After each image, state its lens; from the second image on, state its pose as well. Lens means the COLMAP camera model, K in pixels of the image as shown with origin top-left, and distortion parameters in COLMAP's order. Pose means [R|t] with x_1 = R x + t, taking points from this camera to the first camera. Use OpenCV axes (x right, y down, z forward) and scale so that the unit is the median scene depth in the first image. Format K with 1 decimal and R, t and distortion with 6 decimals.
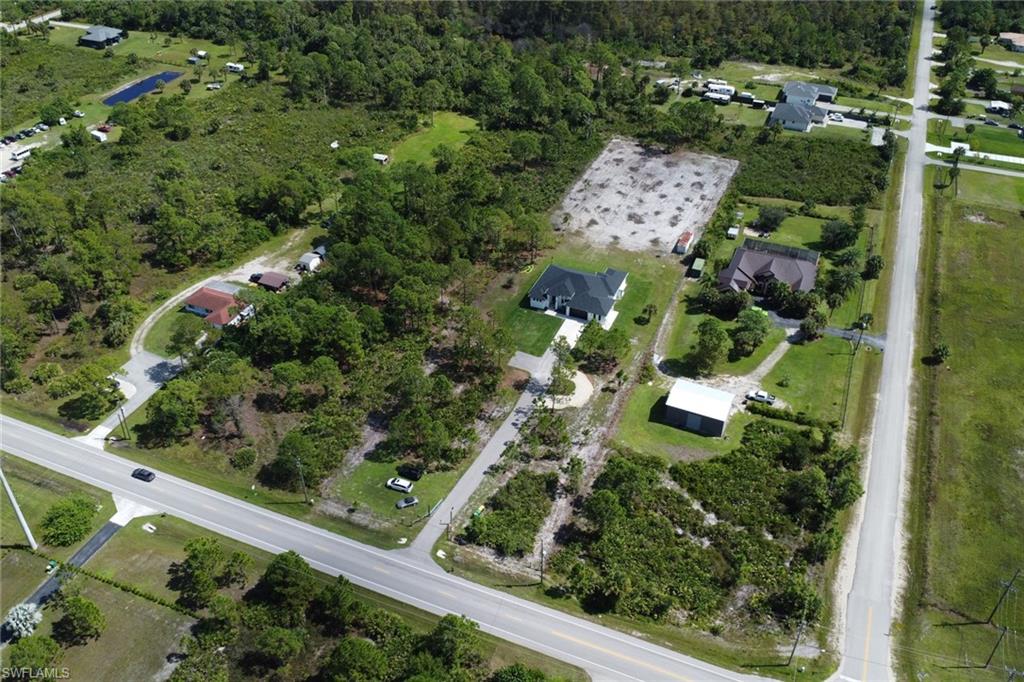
lens RADIAL K [[874.3, 0, 487.1], [0, 874.3, 364.6], [0, 0, 1]] dist [-0.018246, -0.025031]
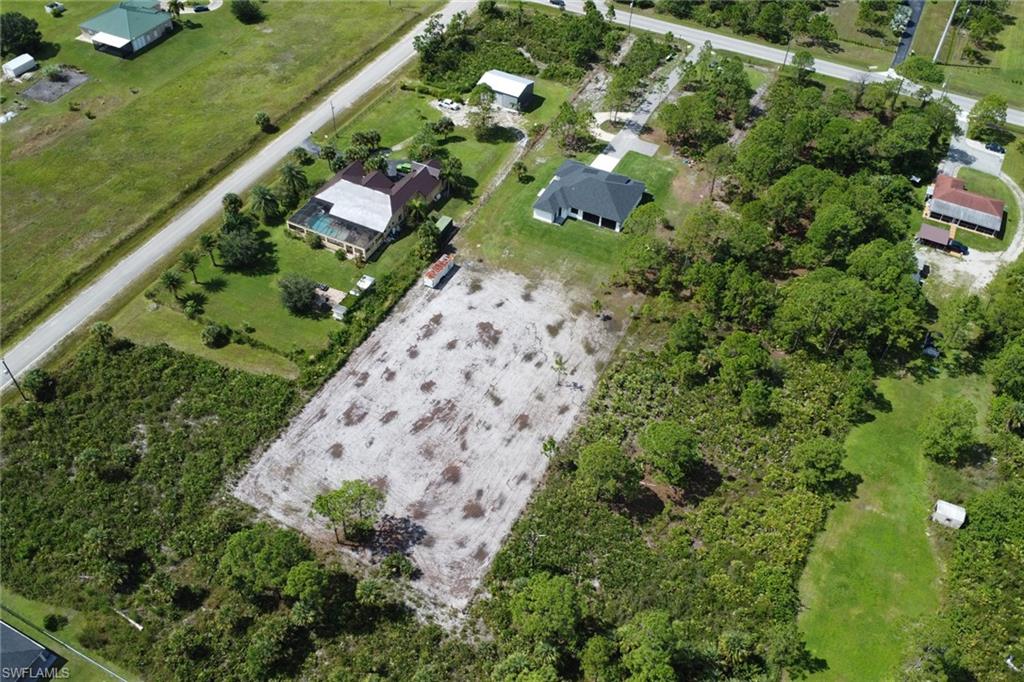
lens RADIAL K [[874.3, 0, 487.1], [0, 874.3, 364.6], [0, 0, 1]] dist [-0.018246, -0.025031]
pose [[-0.997484, -0.068802, 0.017066, 0.173585], [0.008986, 0.116070, 0.993200, -0.911539], [-0.070315, 0.990855, -0.115160, 1.207615]]
